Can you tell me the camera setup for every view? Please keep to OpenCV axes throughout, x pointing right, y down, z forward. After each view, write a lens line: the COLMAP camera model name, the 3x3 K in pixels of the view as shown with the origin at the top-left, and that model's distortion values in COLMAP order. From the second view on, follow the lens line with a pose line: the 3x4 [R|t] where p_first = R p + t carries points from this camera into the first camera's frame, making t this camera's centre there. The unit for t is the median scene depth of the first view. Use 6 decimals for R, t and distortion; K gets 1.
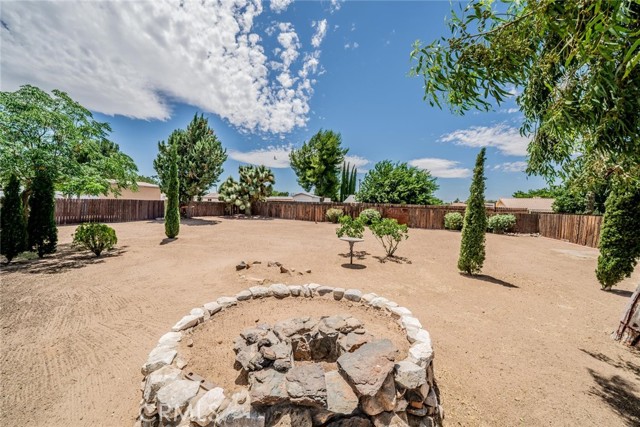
lens RADIAL K [[224.5, 0, 323.8], [0, 224.5, 213.5], [0, 0, 1]] dist [-0.000999, -0.000101]
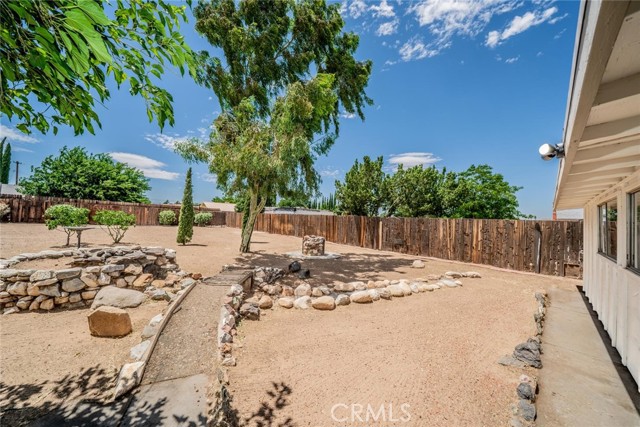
lens RADIAL K [[224.5, 0, 323.8], [0, 224.5, 213.5], [0, 0, 1]] dist [-0.000999, -0.000101]
pose [[0.405822, 0.007440, 0.913922, -0.167346], [0.003958, 0.999943, -0.009897, 0.025216], [-0.913944, 0.007634, 0.405770, -0.231005]]
